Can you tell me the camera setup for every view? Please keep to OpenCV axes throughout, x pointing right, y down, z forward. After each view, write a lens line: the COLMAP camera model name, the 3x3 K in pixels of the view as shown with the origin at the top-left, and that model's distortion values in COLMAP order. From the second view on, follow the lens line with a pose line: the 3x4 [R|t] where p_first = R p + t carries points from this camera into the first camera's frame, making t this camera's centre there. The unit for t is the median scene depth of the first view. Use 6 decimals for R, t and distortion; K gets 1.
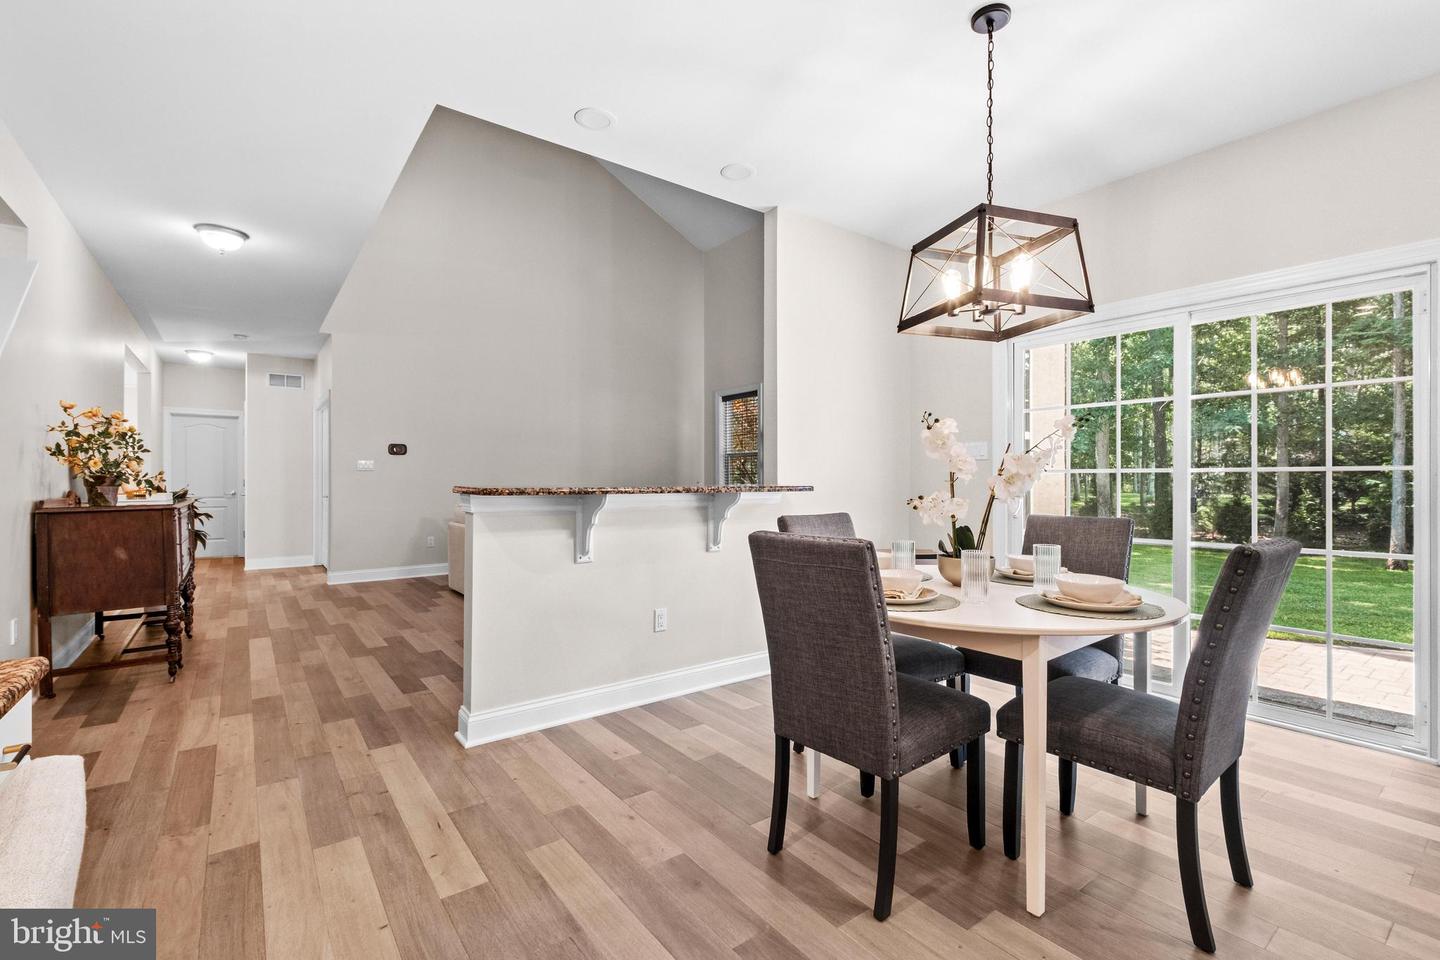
lens RADIAL K [[638.5, 0, 729.8], [0, 638.5, 480.3], [0, 0, 1]] dist [0.004644, -0.004247]
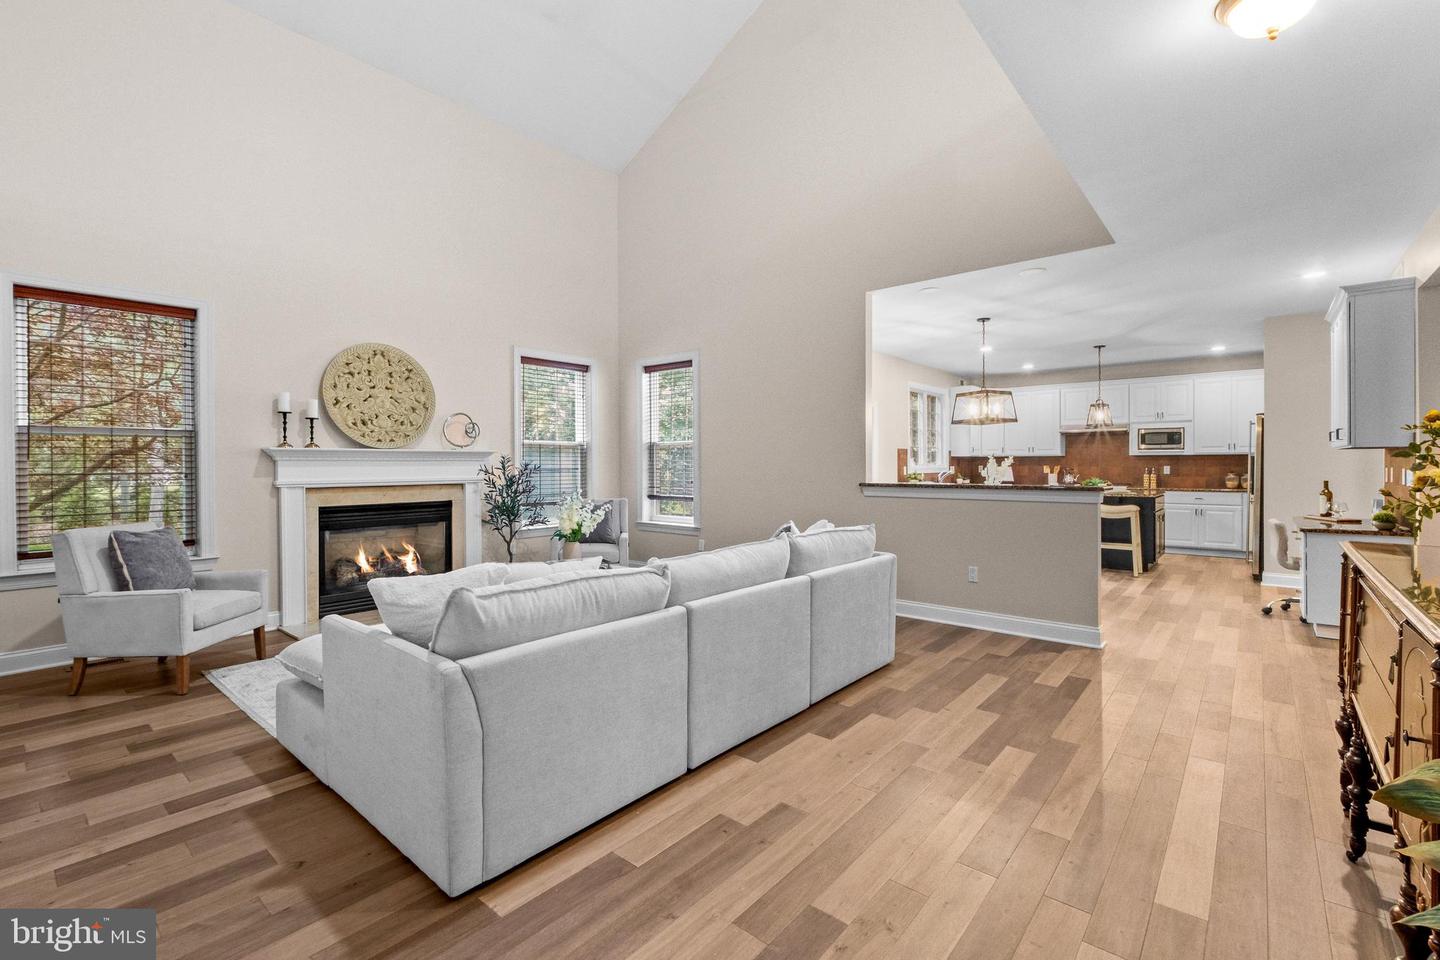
lens RADIAL K [[638.5, 0, 713.6], [0, 638.5, 470.6], [0, 0, 1]] dist [0.004644, -0.004247]
pose [[-0.212704, -0.010023, 0.977065, -1.717415], [0.004846, 0.999924, 0.011313, -0.053142], [-0.977105, 0.007141, -0.212639, 2.218594]]
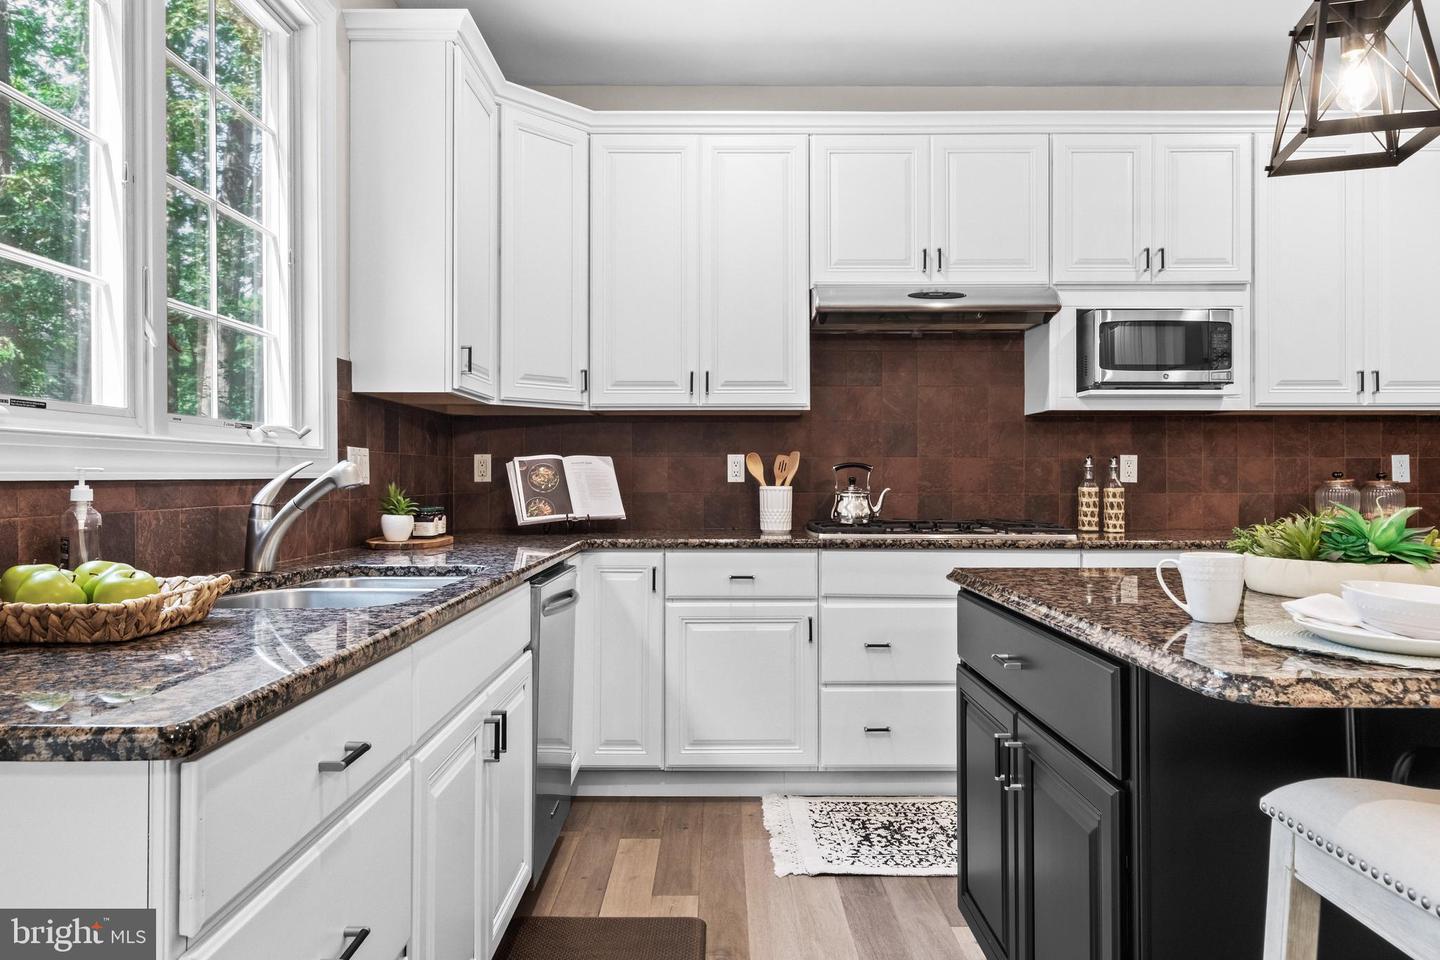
lens RADIAL K [[947.1, 0, 722.7], [0, 947.1, 468.4], [0, 0, 1]] dist [0.001282, 0.008940]
pose [[-0.801552, 0.005143, 0.597903, 0.650575], [0.000902, 0.999972, -0.007392, 0.000789], [-0.597924, -0.005386, -0.801534, 0.682669]]
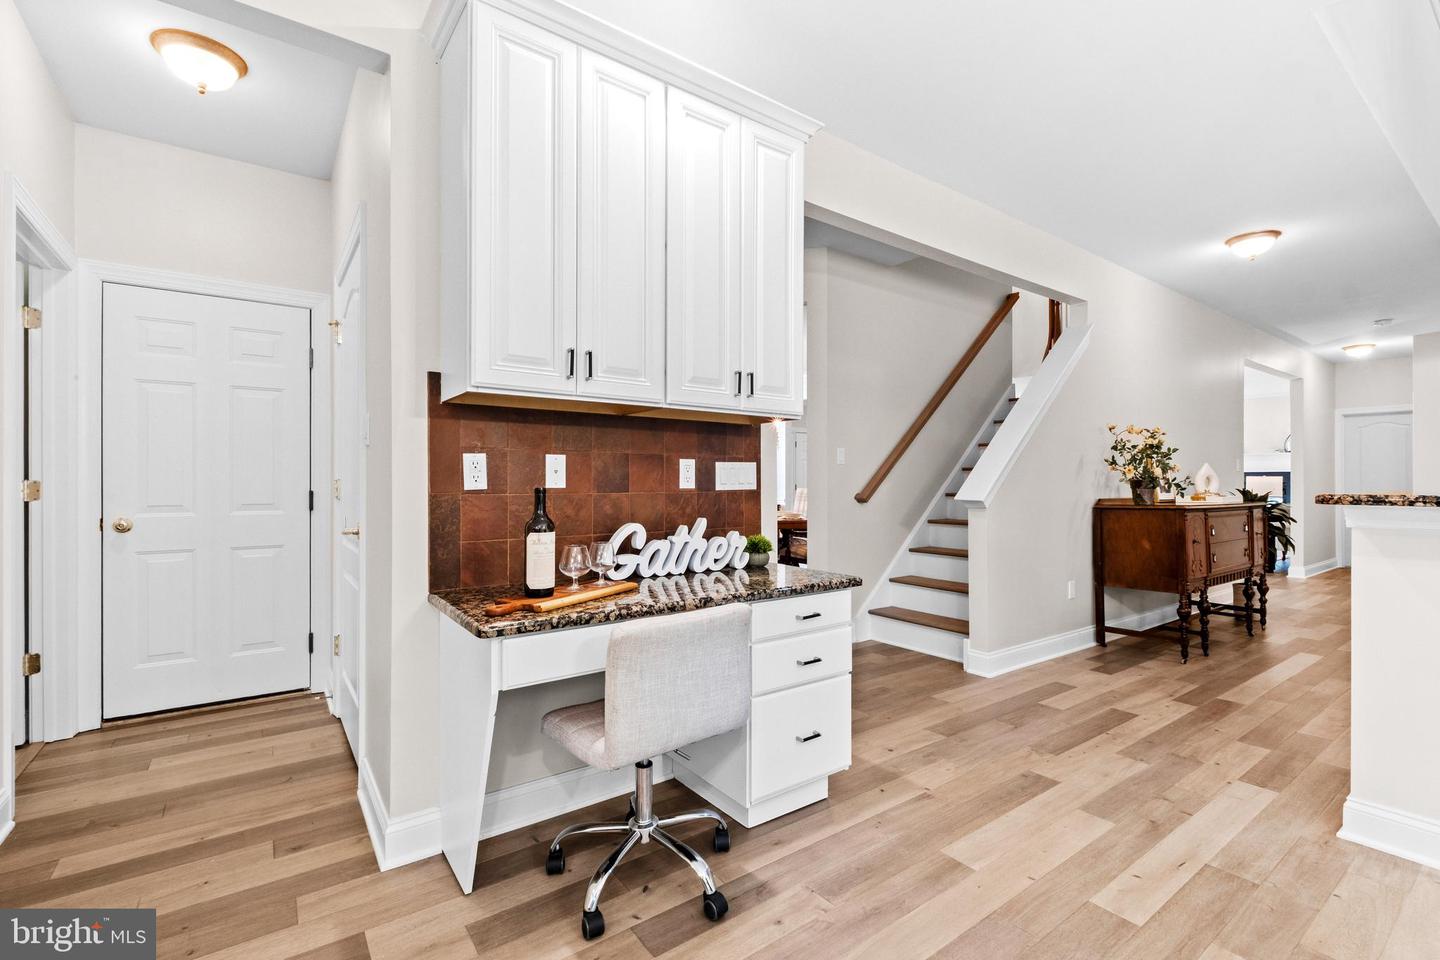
lens RADIAL K [[638.5, 0, 723.7], [0, 638.5, 481.4], [0, 0, 1]] dist [0.004644, -0.004247]
pose [[-0.017419, -0.002849, -0.999844, 0.337251], [-0.002032, 0.999994, -0.002814, 0.000841], [0.999846, 0.001983, -0.017424, 0.266335]]
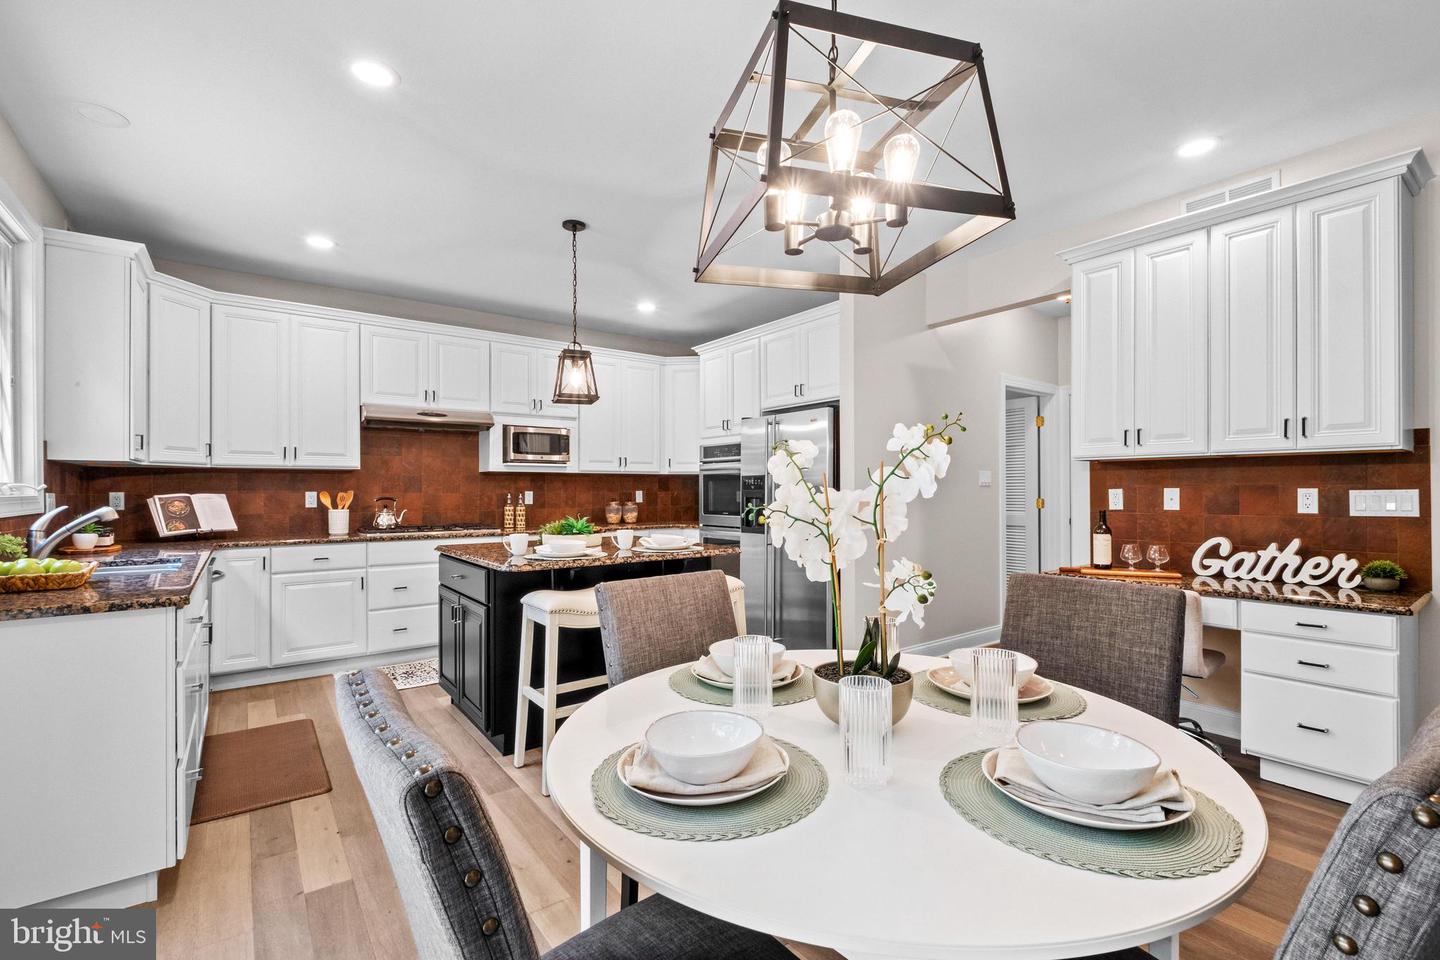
lens RADIAL K [[638.5, 0, 723.6], [0, 638.5, 487.3], [0, 0, 1]] dist [0.004644, -0.004247]
pose [[-0.999996, 0.002568, -0.000759, 0.397531], [0.002570, 0.999991, -0.003289, -0.032337], [0.000750, -0.003291, -0.999994, 1.212735]]
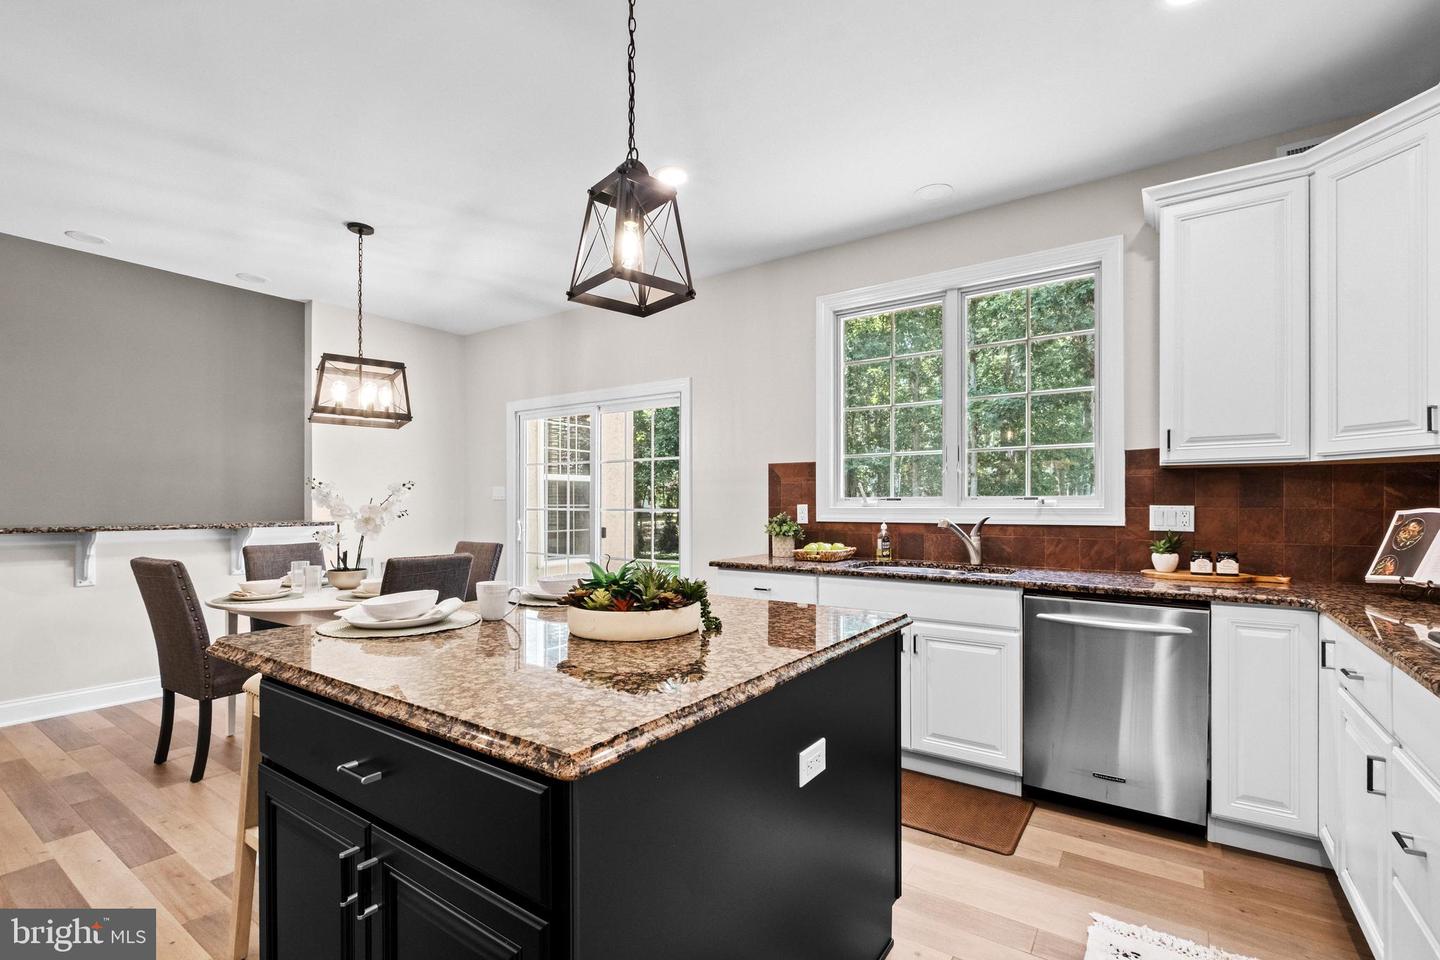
lens RADIAL K [[638.5, 0, 720.1], [0, 638.5, 504.8], [0, 0, 1]] dist [0.004644, -0.004247]
pose [[0.949321, -0.000574, 0.314307, 0.590453], [0.000822, 0.999999, -0.000654, -0.030151], [-0.314306, 0.000879, 0.949321, -0.608893]]
